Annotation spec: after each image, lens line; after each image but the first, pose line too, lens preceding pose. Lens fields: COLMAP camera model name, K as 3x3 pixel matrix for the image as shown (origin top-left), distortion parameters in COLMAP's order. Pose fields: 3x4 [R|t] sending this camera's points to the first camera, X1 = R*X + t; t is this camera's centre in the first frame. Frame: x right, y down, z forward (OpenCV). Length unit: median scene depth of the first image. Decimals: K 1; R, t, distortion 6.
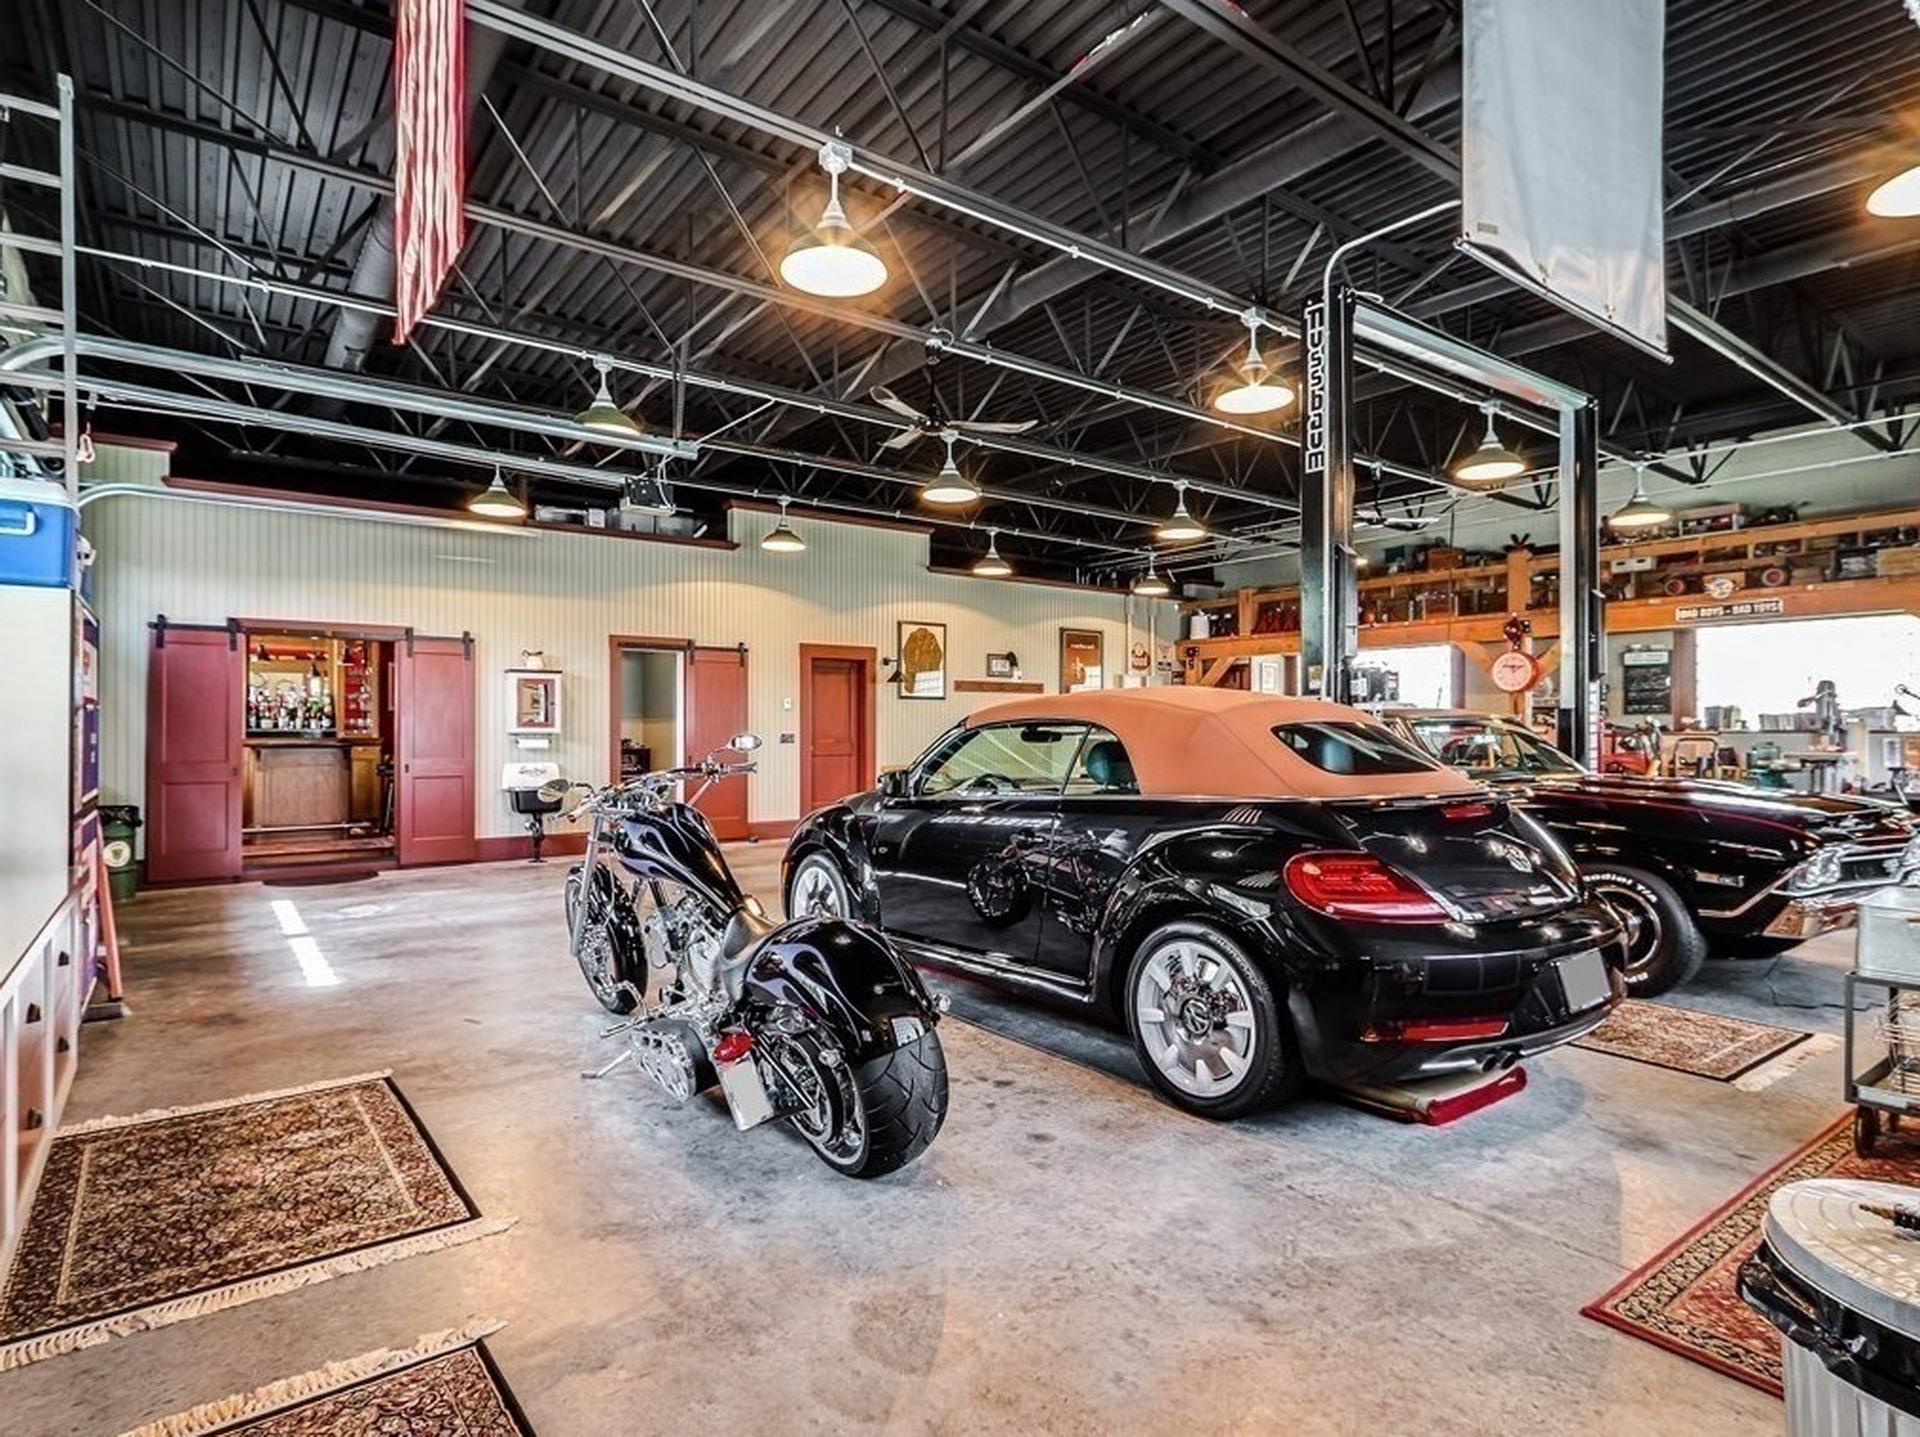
lens RADIAL K [[1032.2, 0, 960.0], [0, 1032.2, 718.5], [0, 0, 1]] dist [-0.005175, -0.000488]
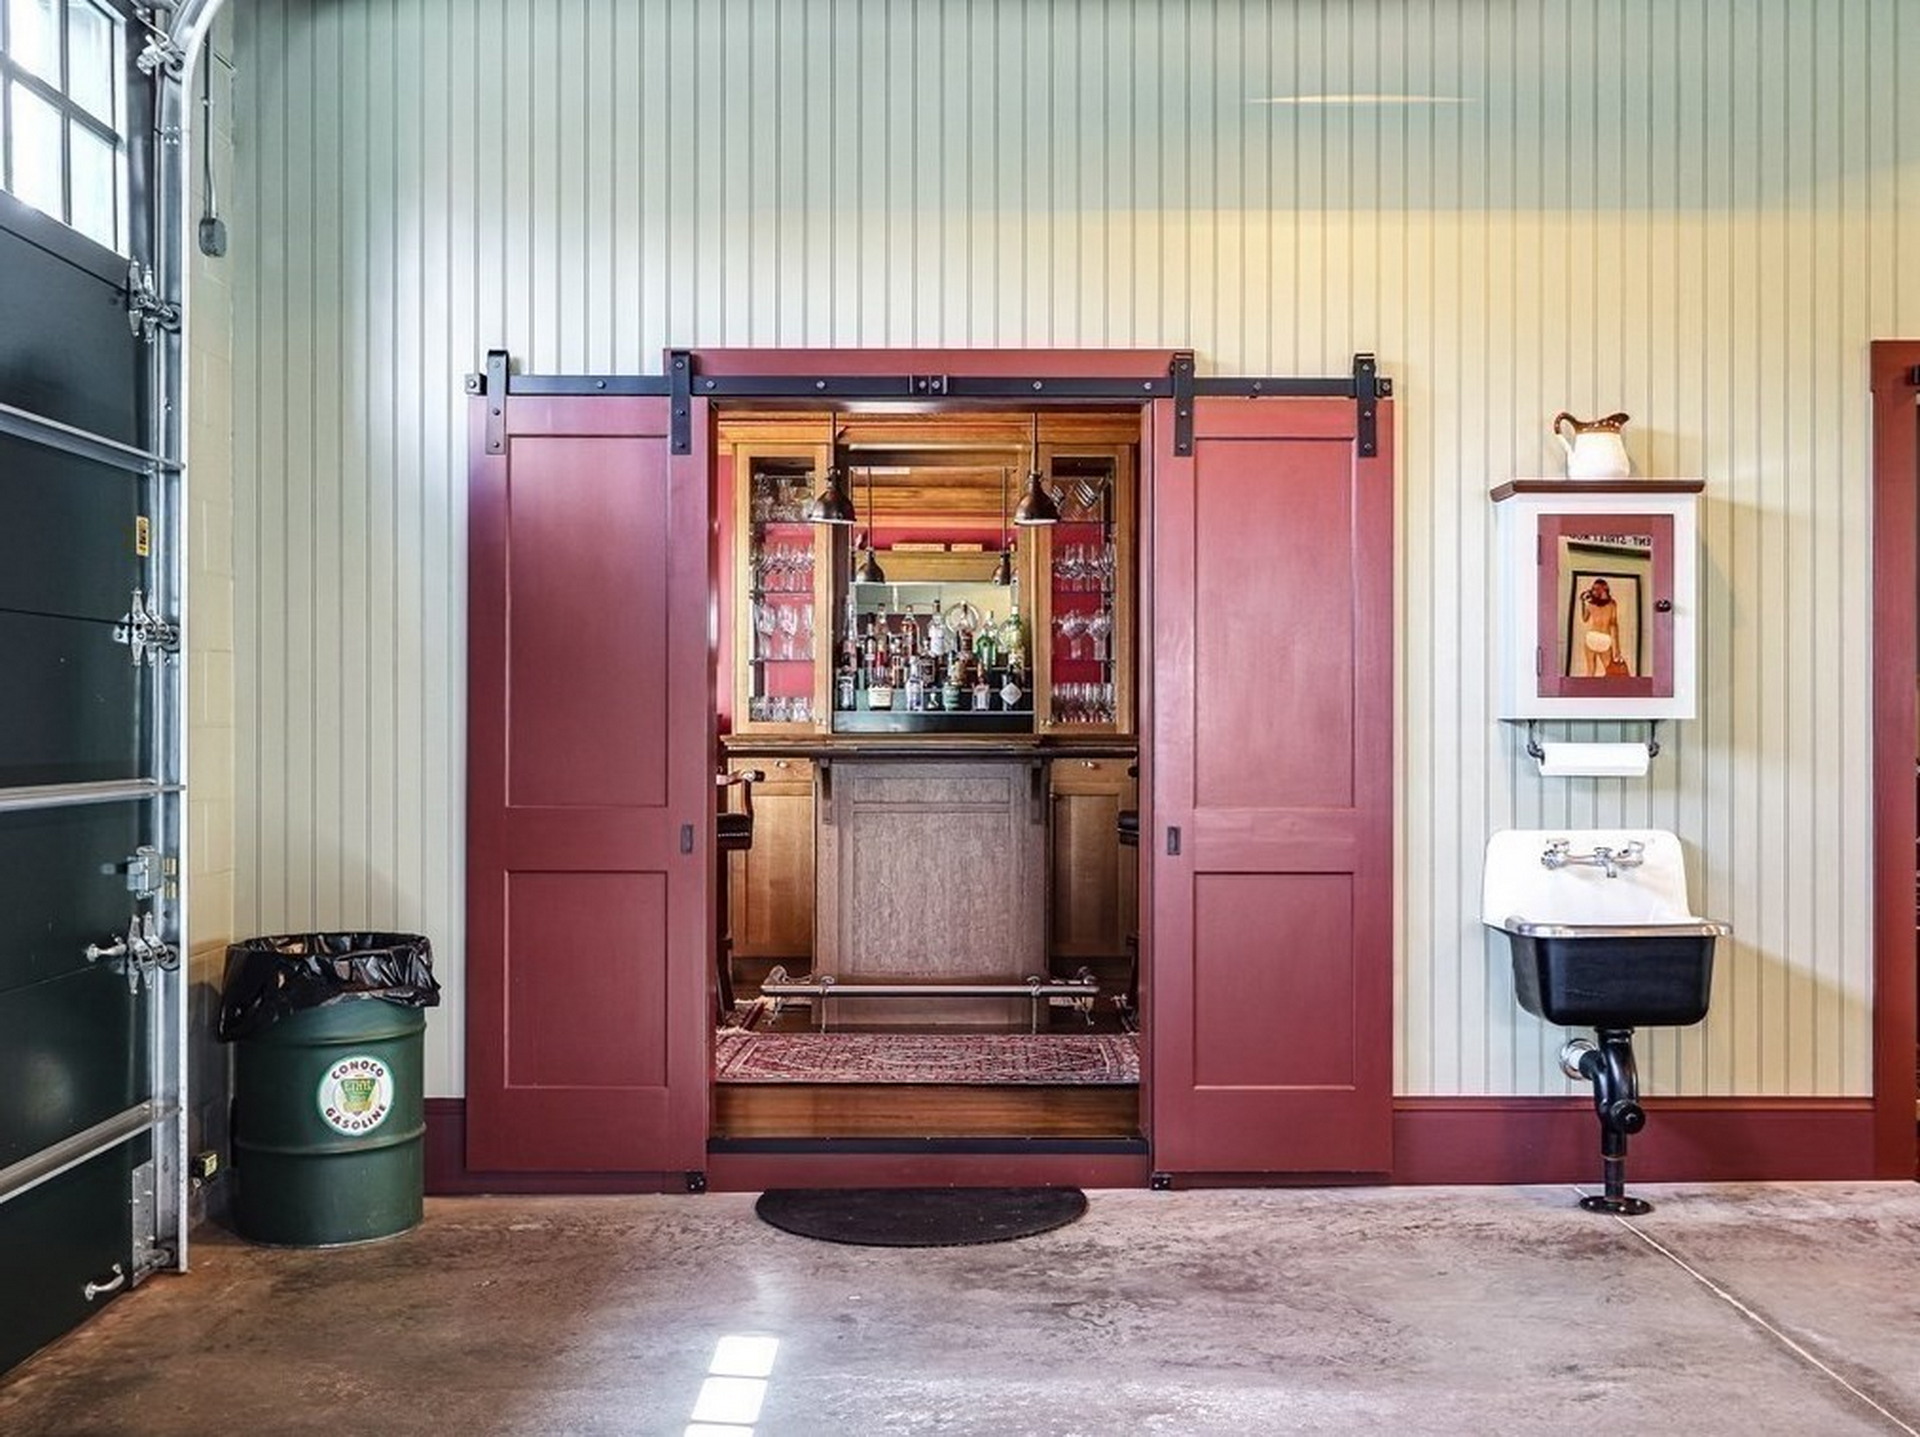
lens RADIAL K [[2093.0, 0, 963.2], [0, 2093.0, 692.4], [0, 0, 1]] dist [-0.002856, -0.015637]
pose [[0.812345, -0.004715, -0.583158, -0.228546], [0.001396, 0.999980, -0.006142, 0.010155], [0.583175, 0.004175, 0.812336, 0.460222]]
